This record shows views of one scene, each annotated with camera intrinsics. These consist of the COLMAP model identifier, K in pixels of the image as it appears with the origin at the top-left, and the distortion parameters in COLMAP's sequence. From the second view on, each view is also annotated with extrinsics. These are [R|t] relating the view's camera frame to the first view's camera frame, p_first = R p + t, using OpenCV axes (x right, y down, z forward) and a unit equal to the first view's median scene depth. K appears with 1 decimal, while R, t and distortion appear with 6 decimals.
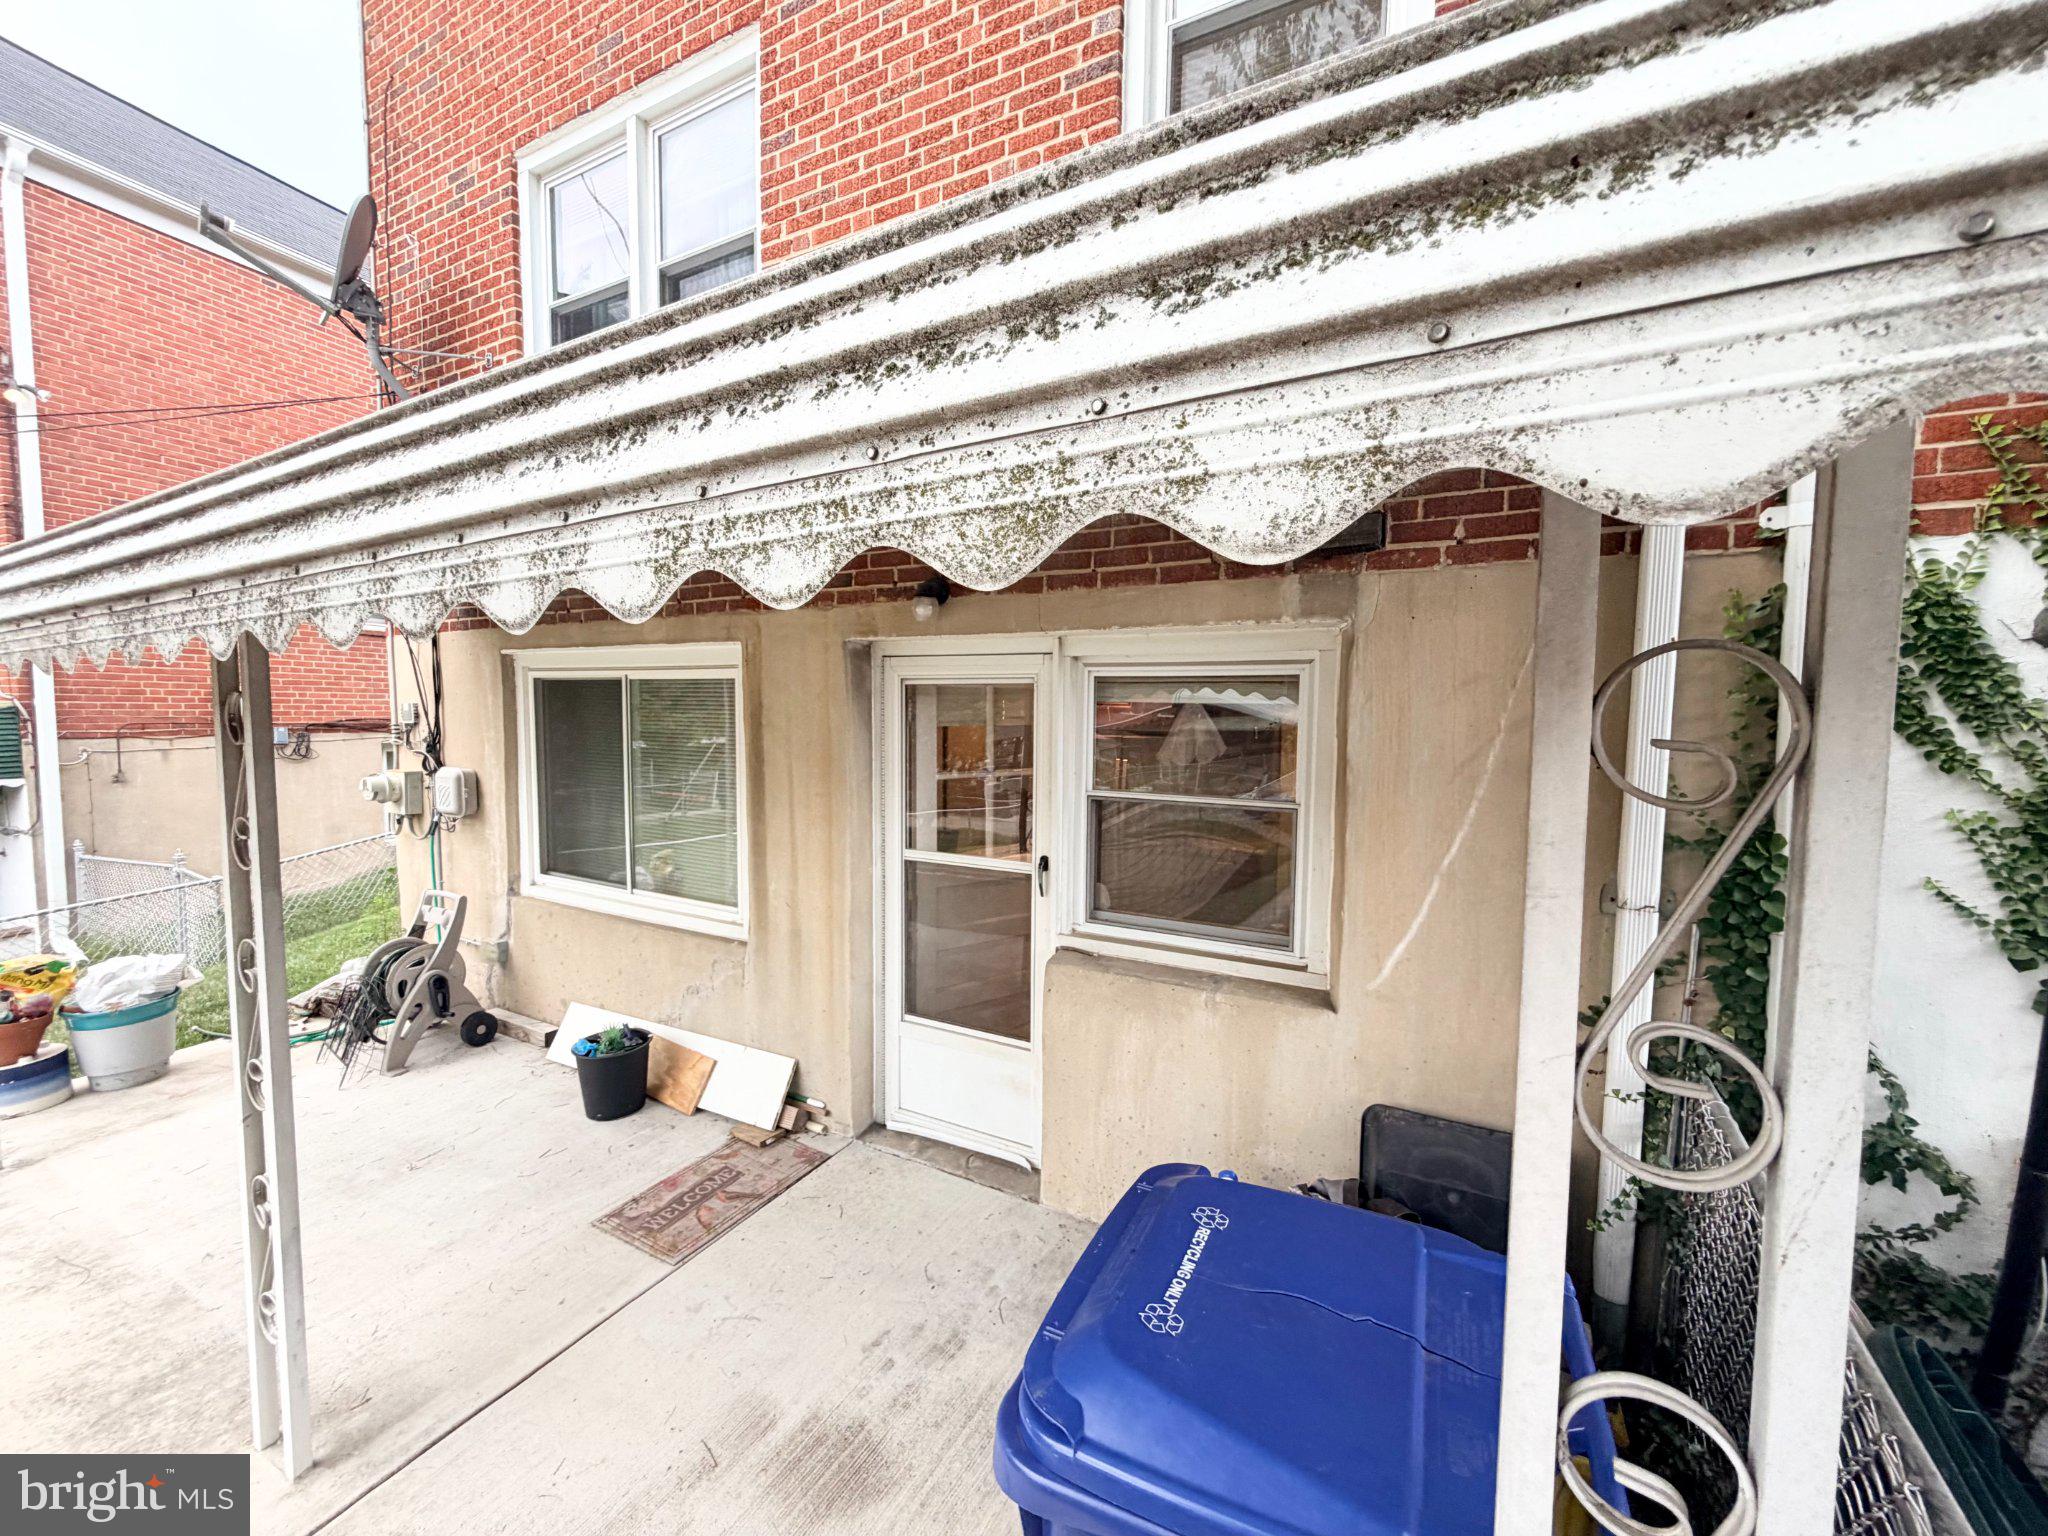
lens RADIAL K [[818.4, 0, 1020.9], [0, 818.4, 770.2], [0, 0, 1]] dist [0.001640, -0.000171]
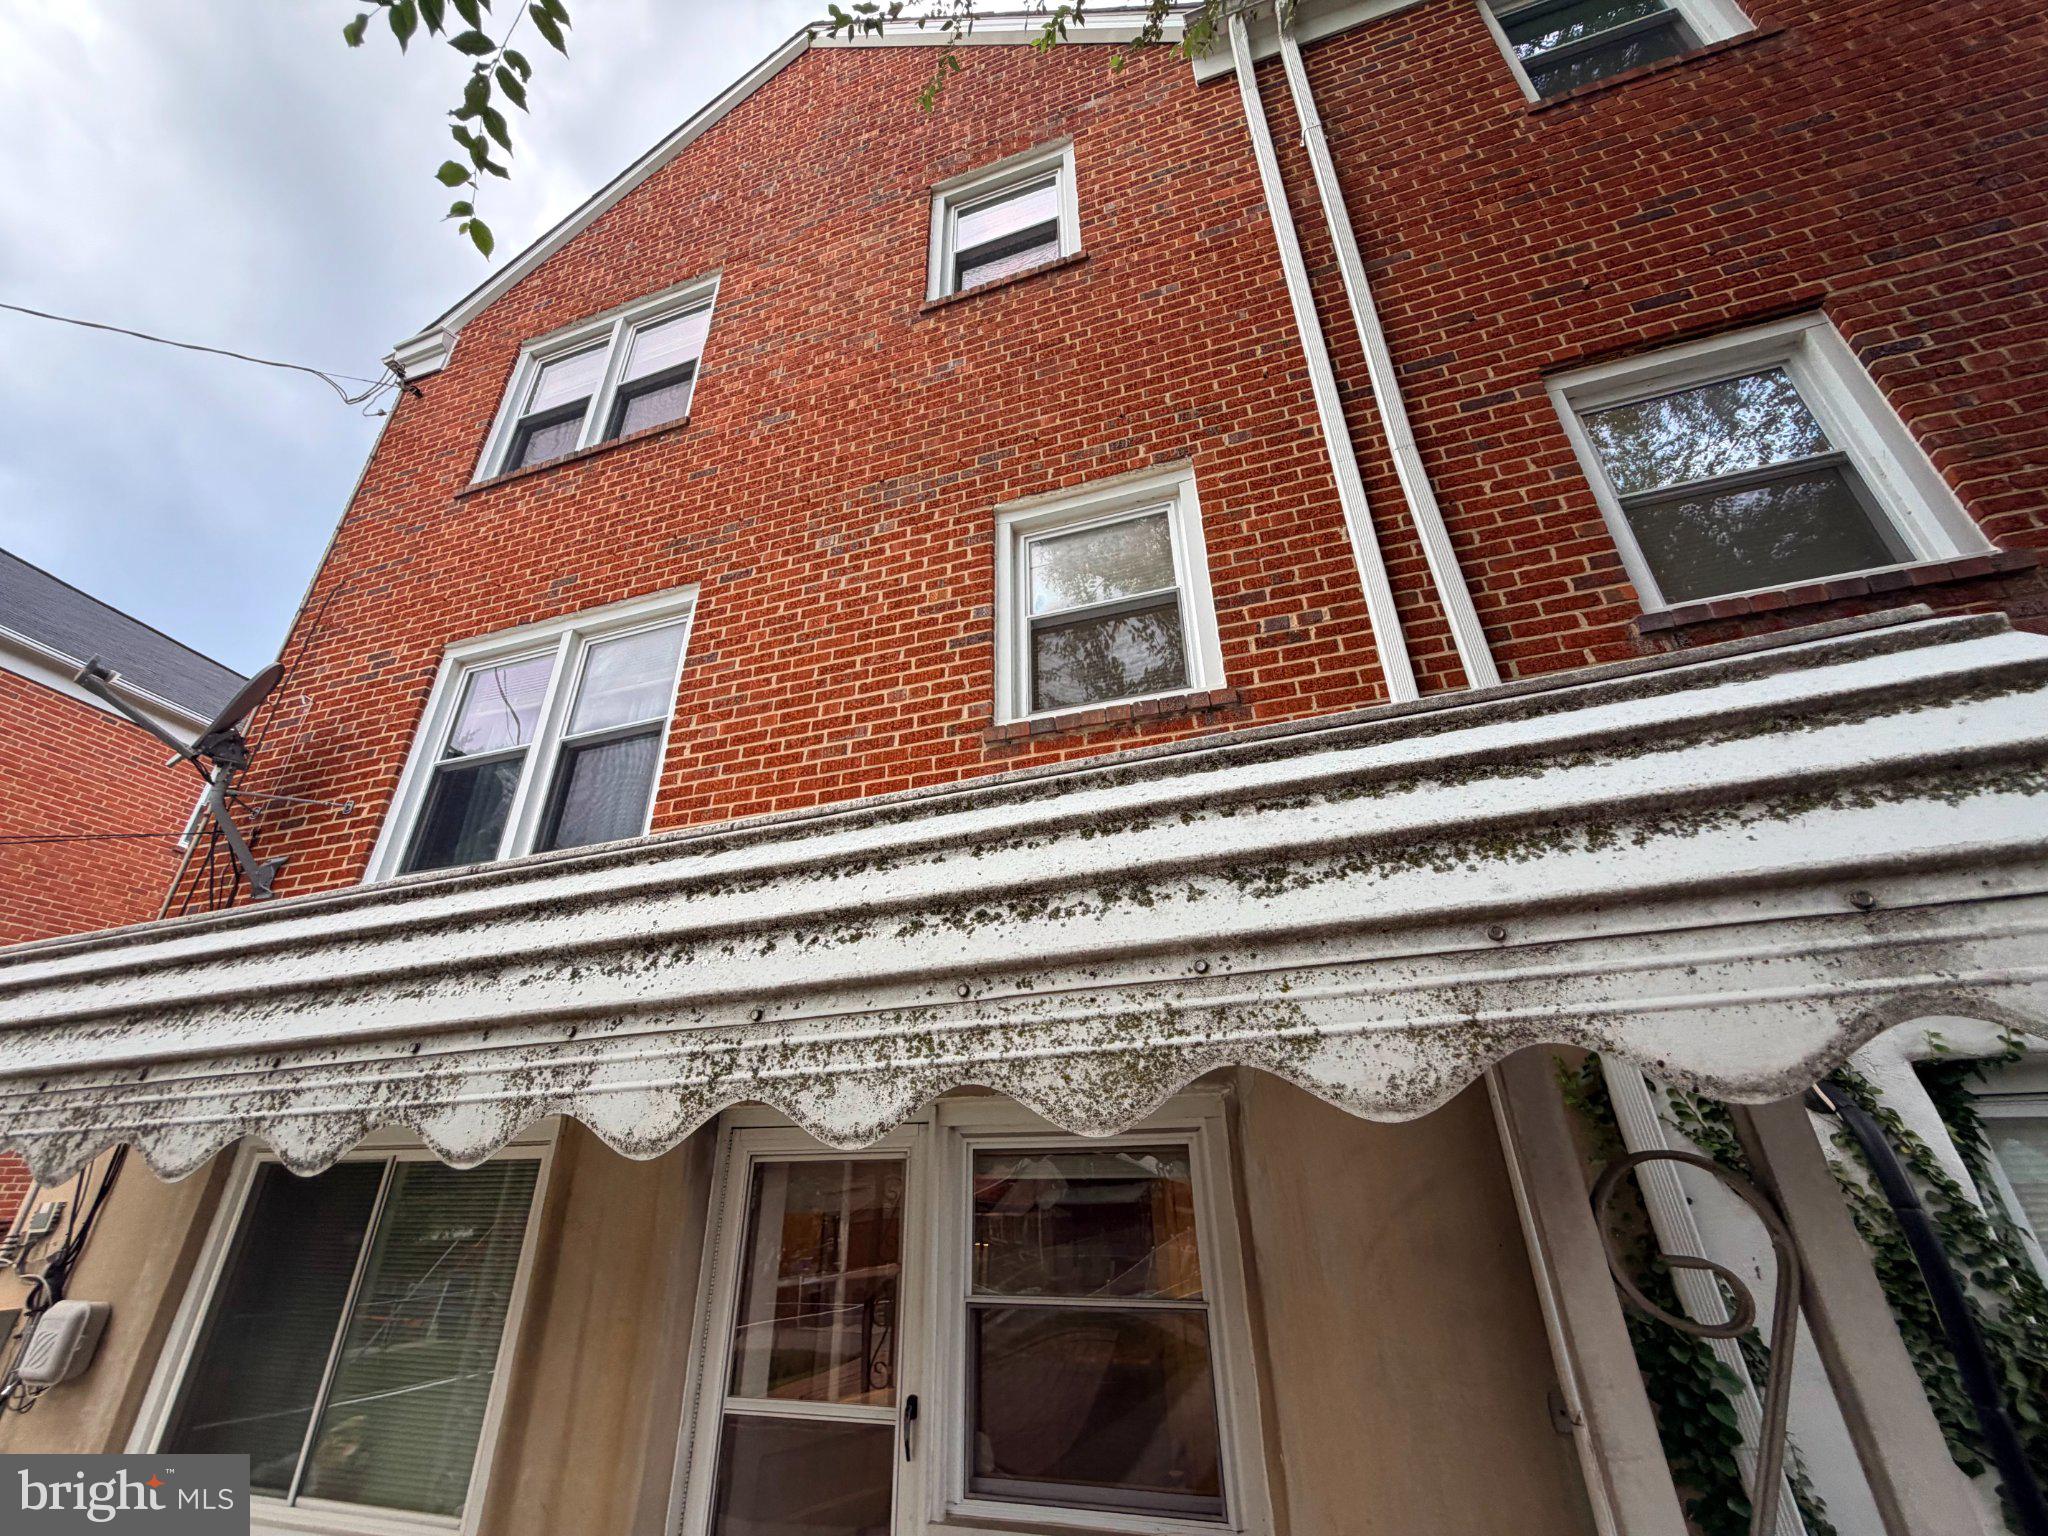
lens RADIAL K [[818.4, 0, 1023.5], [0, 818.4, 771.2], [0, 0, 1]] dist [0.001640, -0.000171]
pose [[0.981995, 0.059837, 0.179181, -0.227288], [0.039304, 0.863033, -0.503617, -0.073425], [-0.184774, 0.501591, 0.845142, -0.027998]]
